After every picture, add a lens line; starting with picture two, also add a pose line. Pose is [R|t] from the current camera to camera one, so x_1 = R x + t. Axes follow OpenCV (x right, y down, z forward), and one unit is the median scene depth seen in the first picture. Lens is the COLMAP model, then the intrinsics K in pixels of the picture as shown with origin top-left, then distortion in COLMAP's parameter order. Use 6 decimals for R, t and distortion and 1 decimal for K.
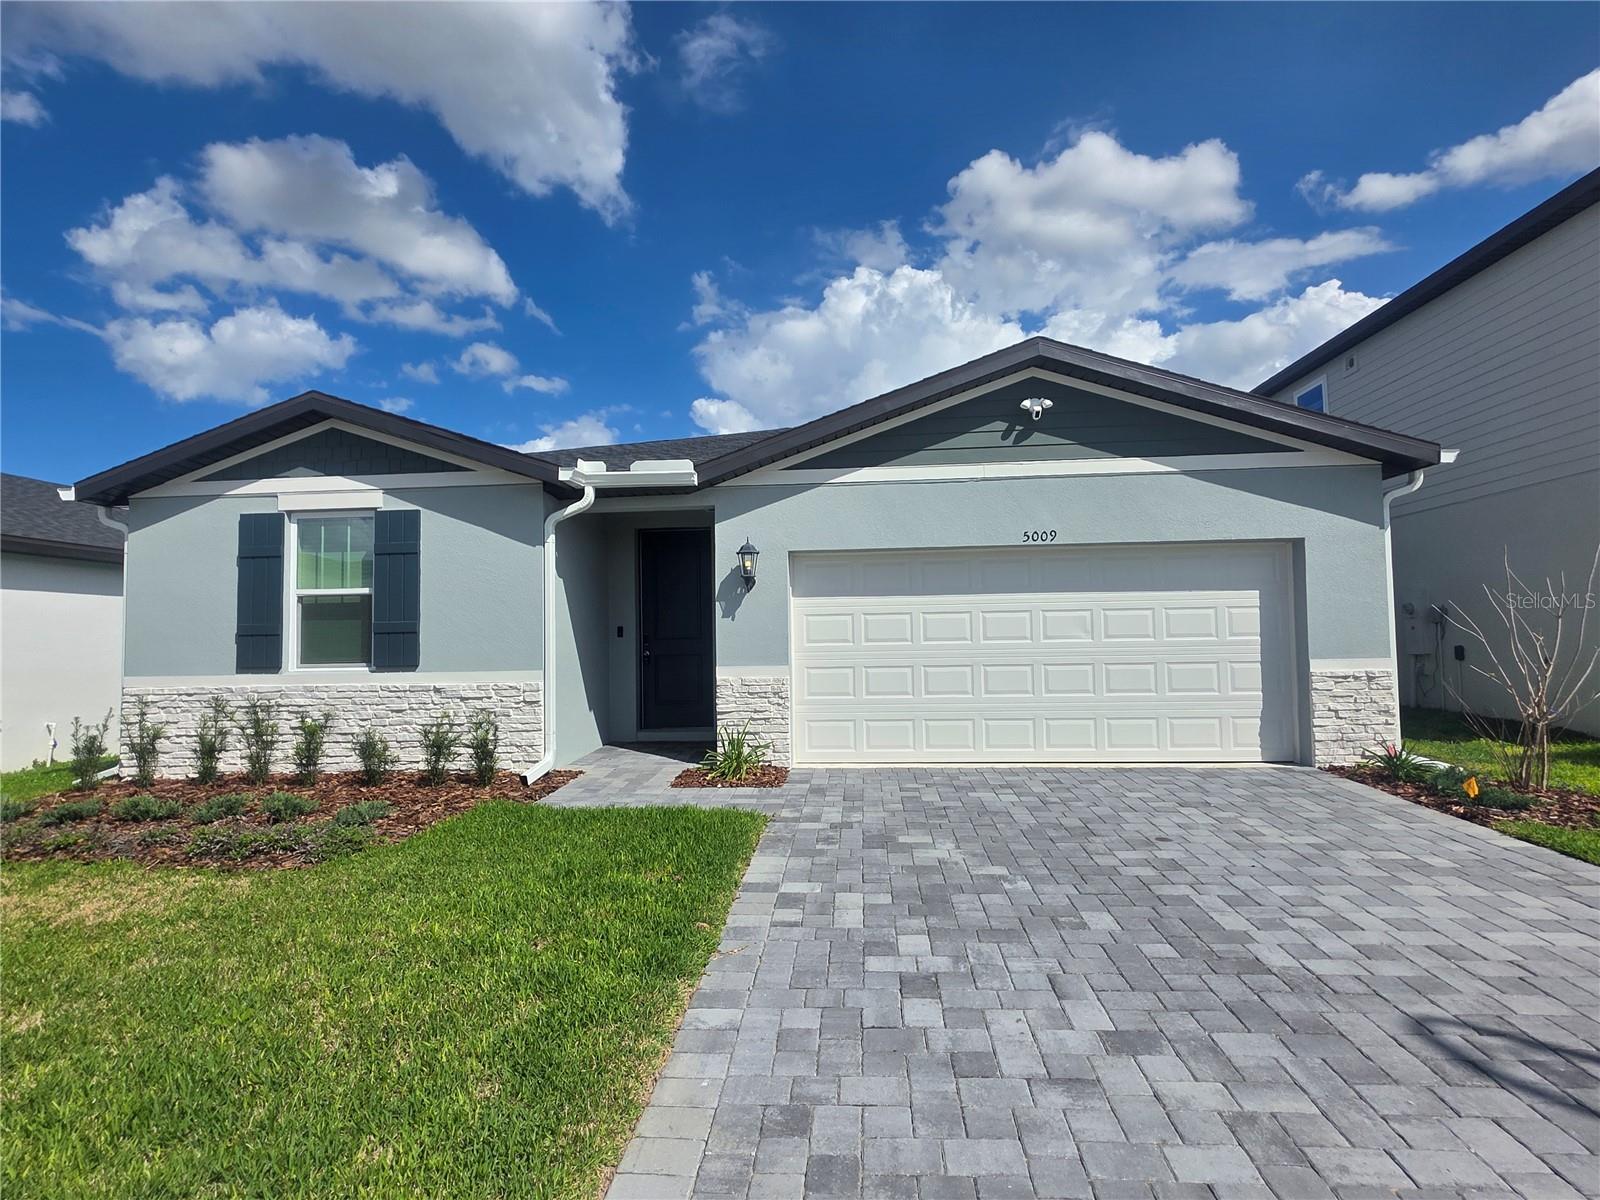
lens RADIAL K [[751.2, 0, 808.1], [0, 751.2, 607.6], [0, 0, 1]] dist [0.002908, 0.001260]
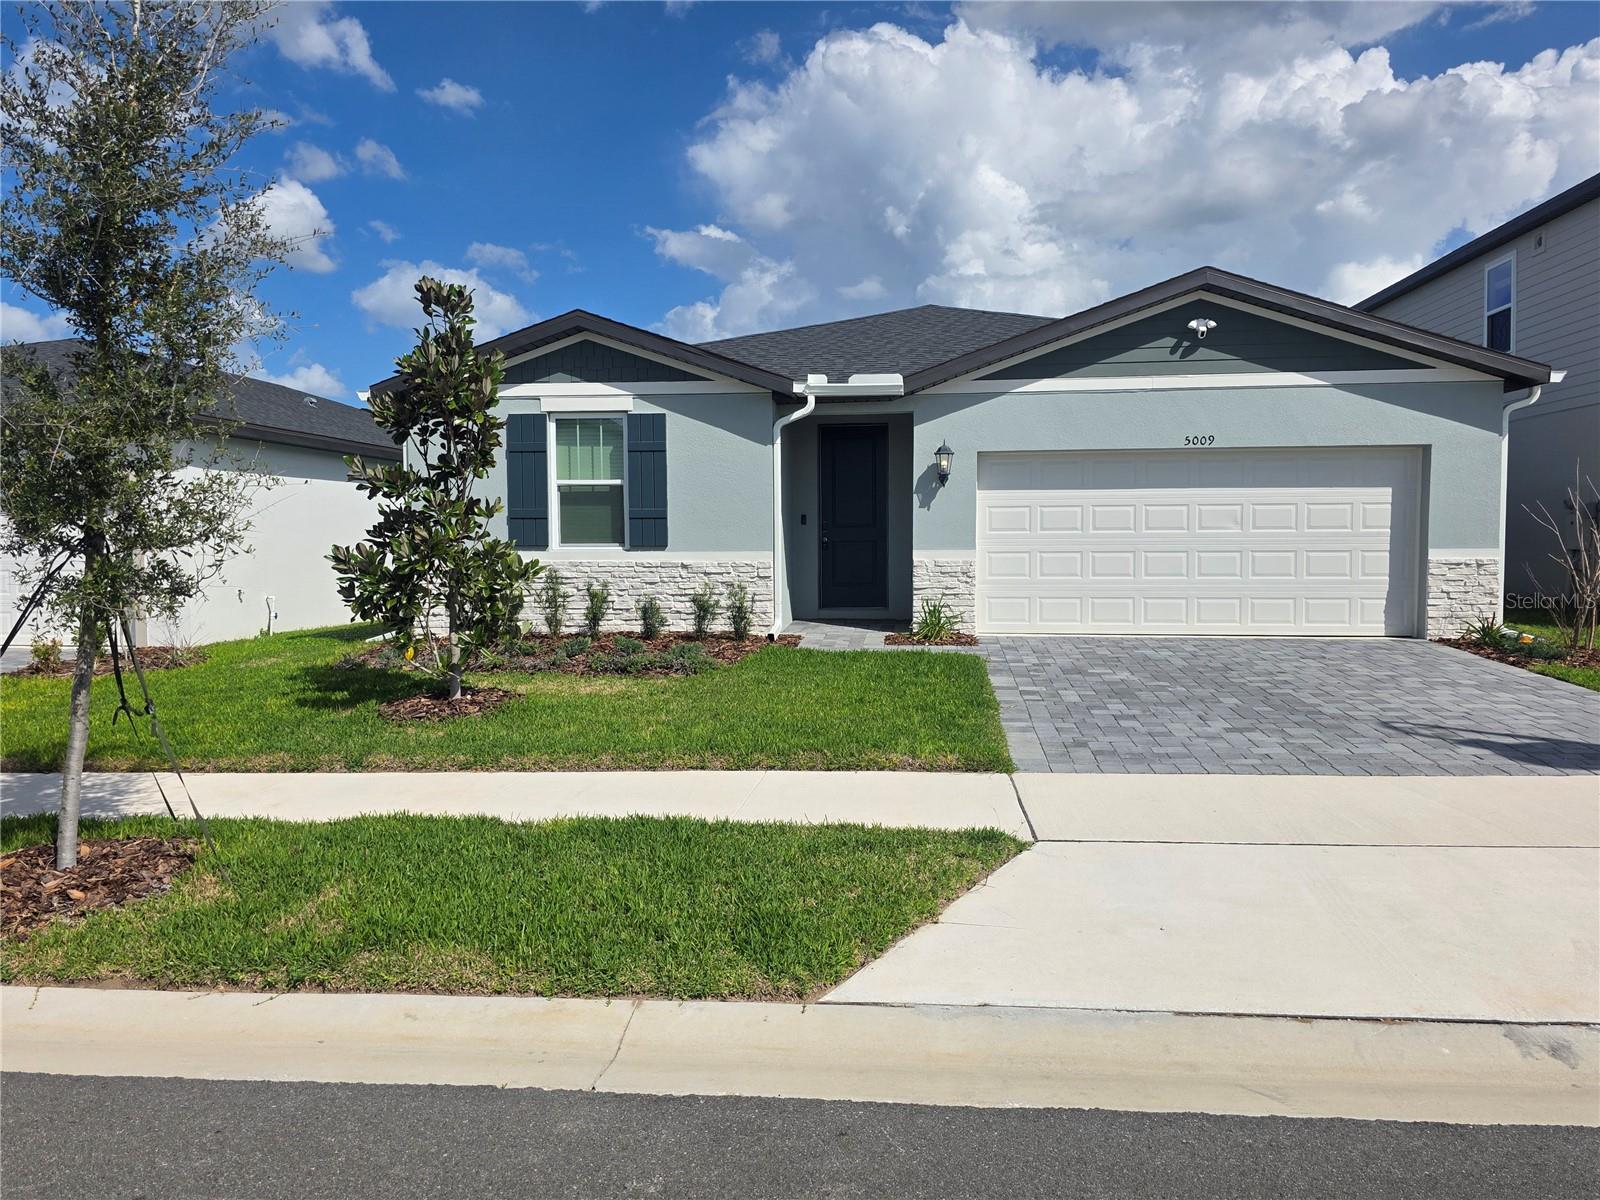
lens RADIAL K [[1125.5, 0, 794.3], [0, 1125.5, 593.6], [0, 0, 1]] dist [0.045991, -0.022522]
pose [[0.999531, 0.013184, -0.027628, -0.265154], [-0.010388, 0.995033, 0.098999, -0.026436], [0.028796, -0.098665, 0.994704, -0.780293]]
